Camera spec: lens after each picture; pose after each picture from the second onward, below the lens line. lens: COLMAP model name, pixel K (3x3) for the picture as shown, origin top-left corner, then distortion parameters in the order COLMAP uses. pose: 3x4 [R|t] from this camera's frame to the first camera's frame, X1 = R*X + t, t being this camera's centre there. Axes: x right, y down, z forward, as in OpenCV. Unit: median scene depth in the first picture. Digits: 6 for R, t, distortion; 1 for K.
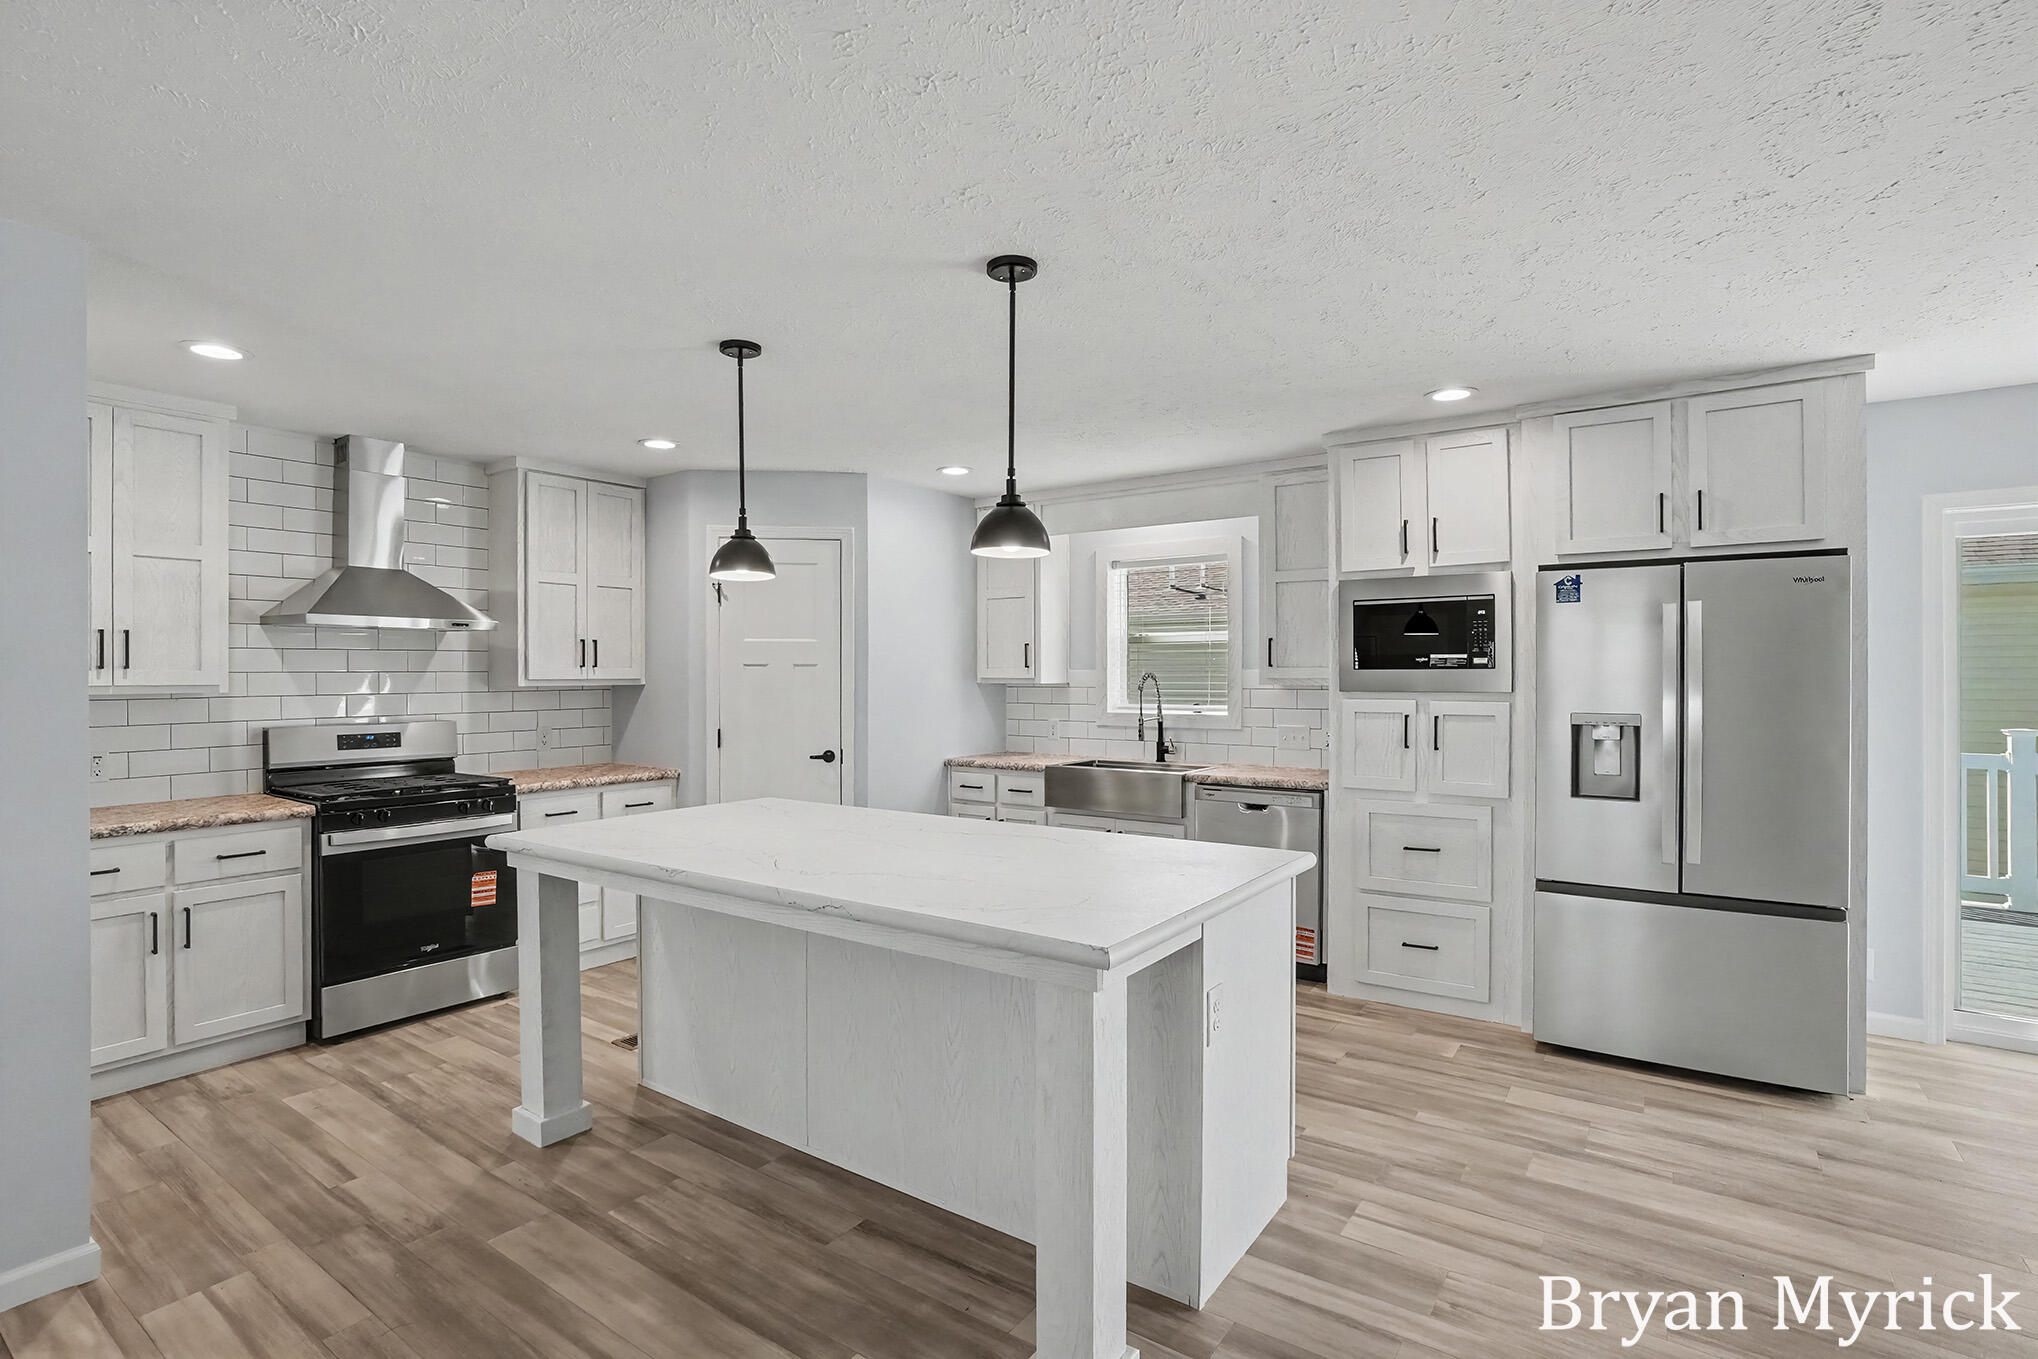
lens RADIAL K [[978.6, 0, 1004.8], [0, 978.6, 676.0], [0, 0, 1]] dist [-0.034276, 0.000502]
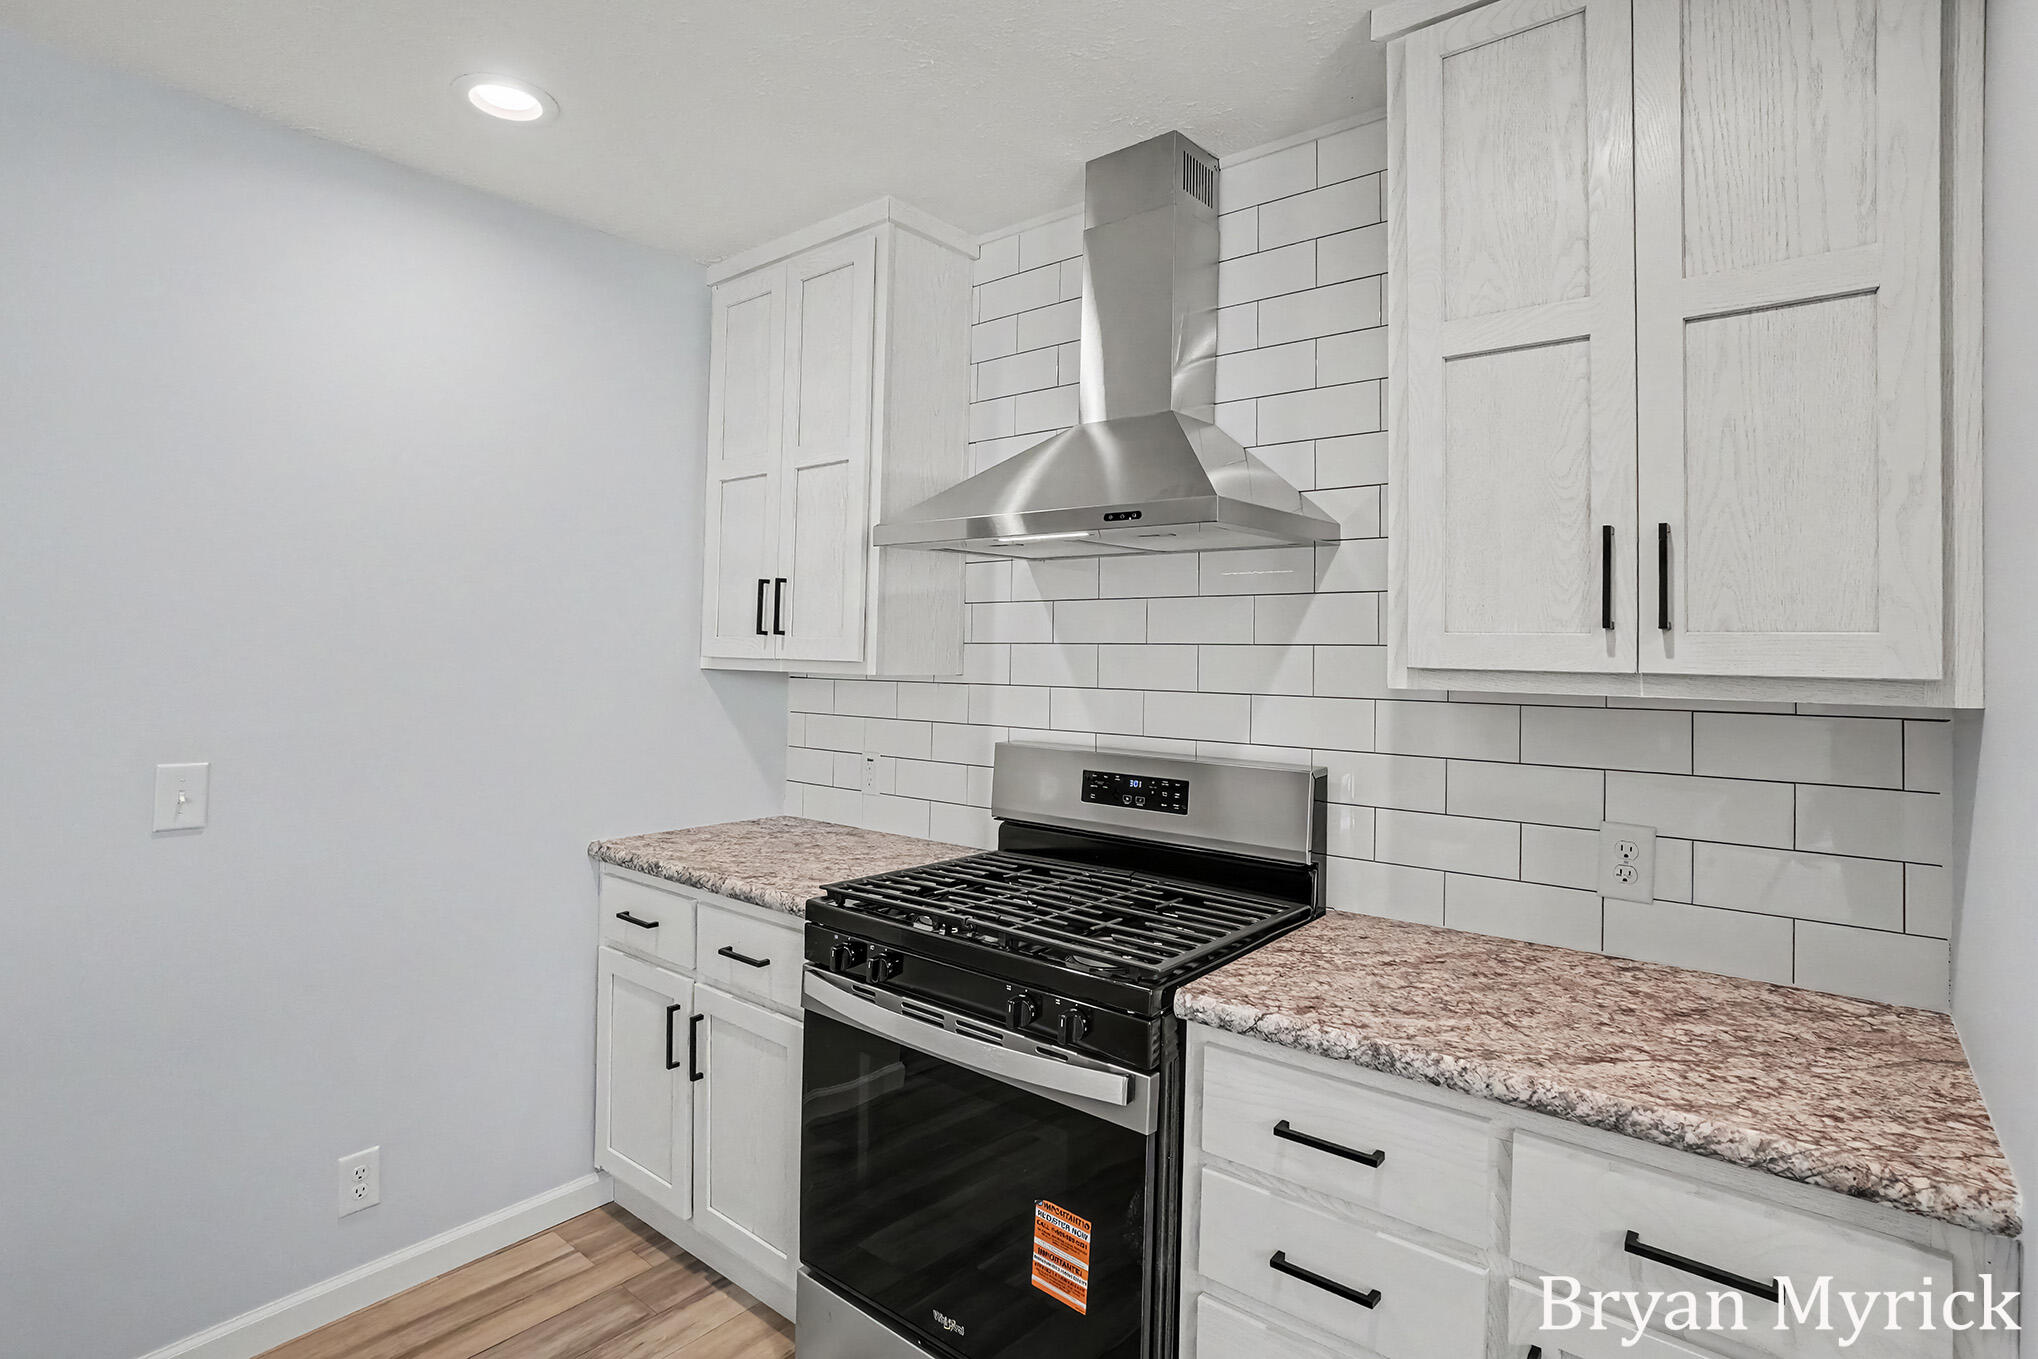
lens RADIAL K [[1020.1, 0, 992.9], [0, 1020.1, 620.9], [0, 0, 1]] dist [-0.030467, -0.000048]
pose [[-0.079641, -0.027879, -0.996434, -0.161100], [-0.017980, 0.999486, -0.026527, -0.000989], [0.996661, 0.015804, -0.080102, 0.985756]]
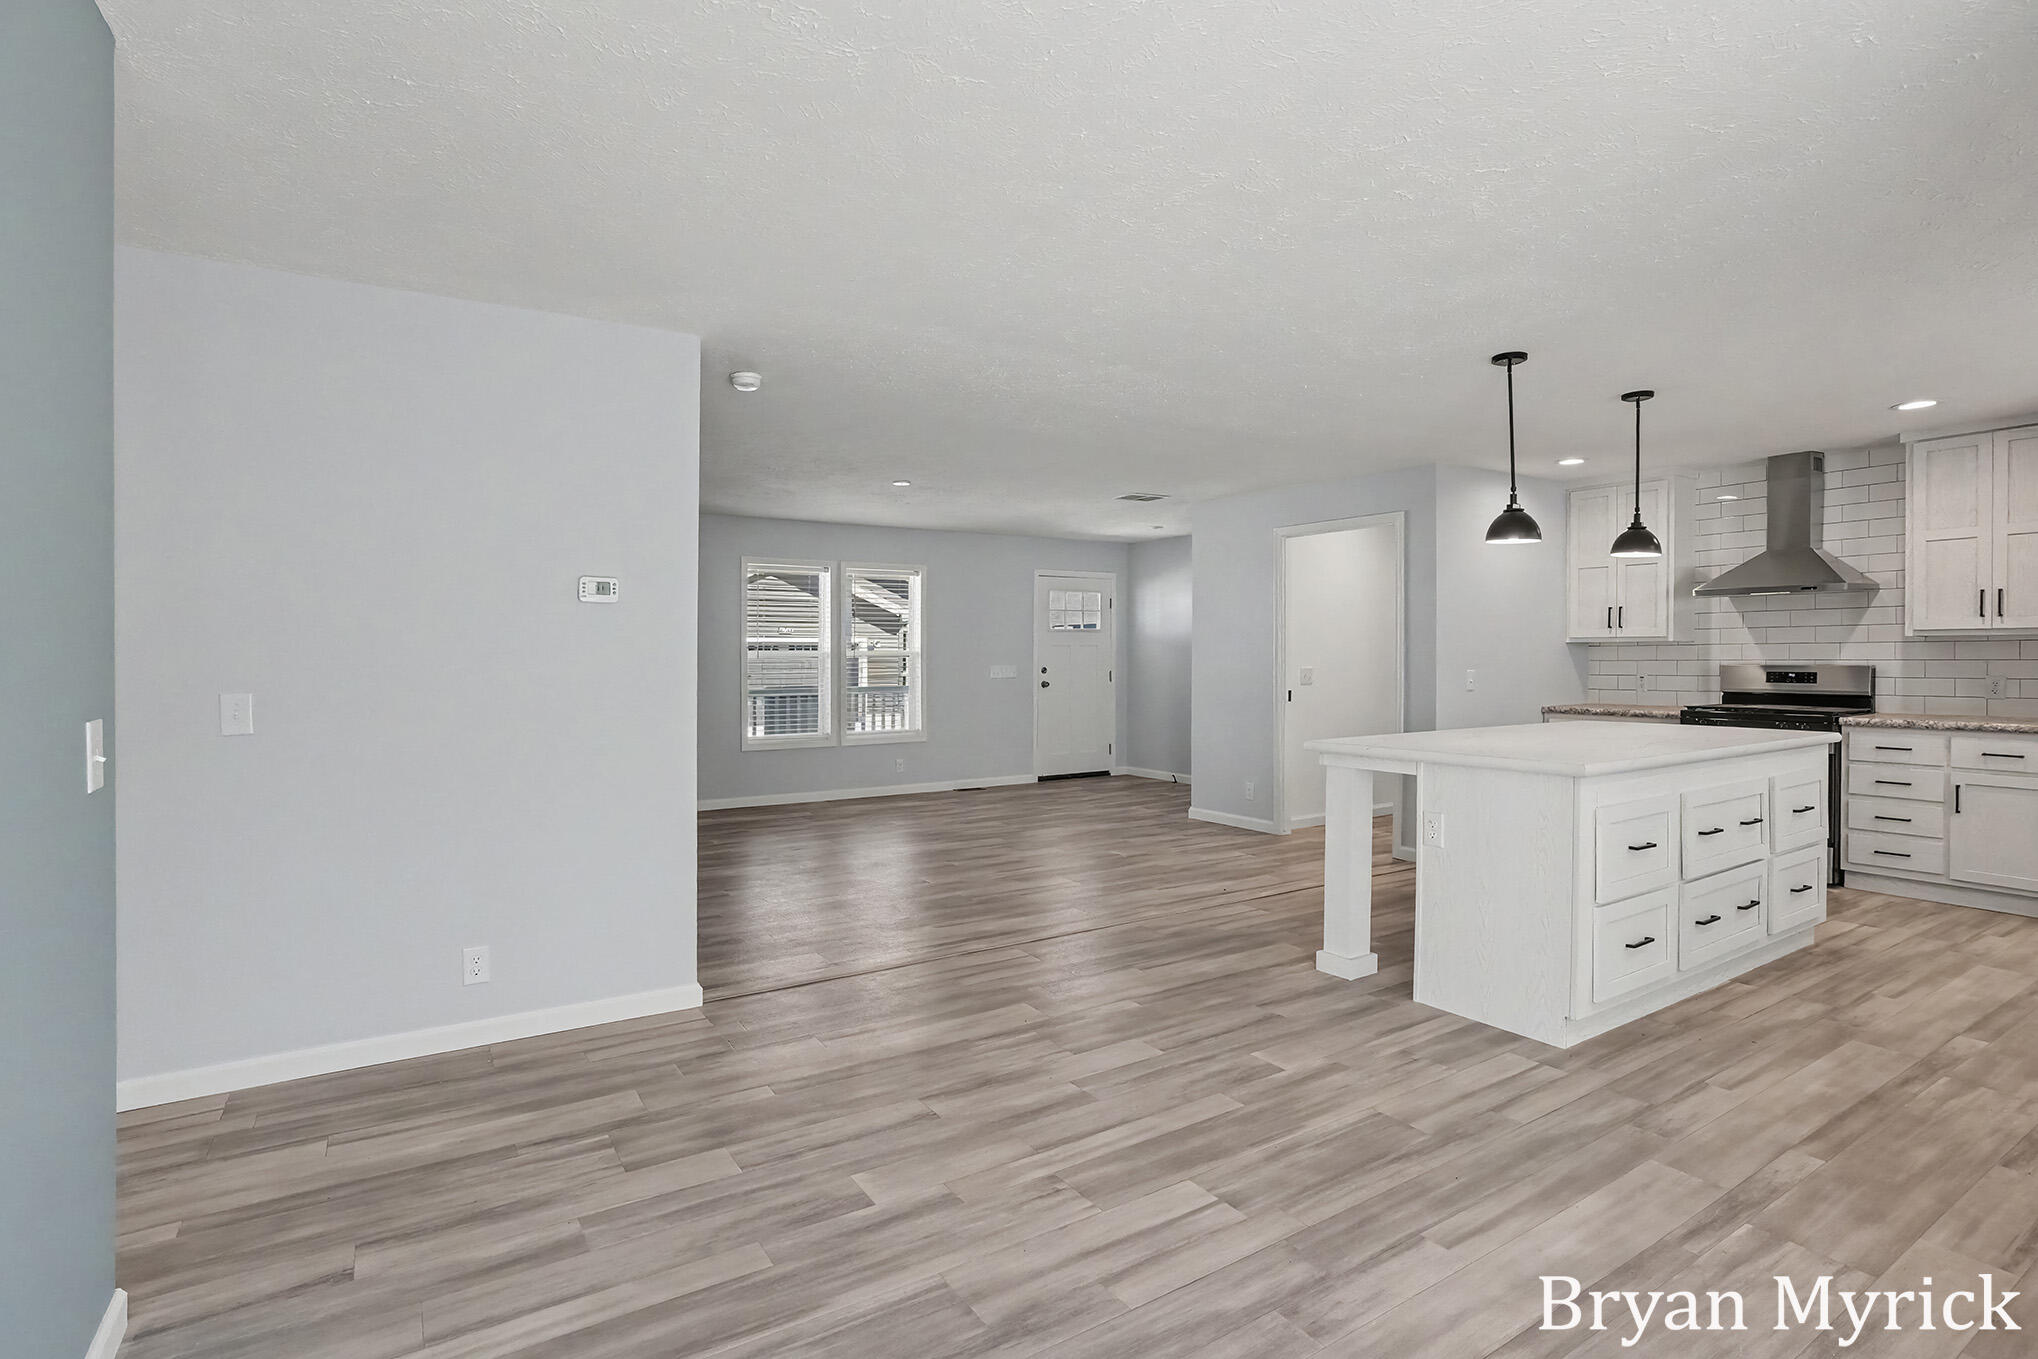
lens RADIAL K [[992.8, 0, 1010.2], [0, 992.8, 663.0], [0, 0, 1]] dist [-0.057345, 0.025389]
pose [[-0.377587, 0.014441, -0.925861, 1.030424], [0.006264, 0.999895, 0.013041, 0.023129], [0.925953, -0.000876, -0.377638, 0.503219]]
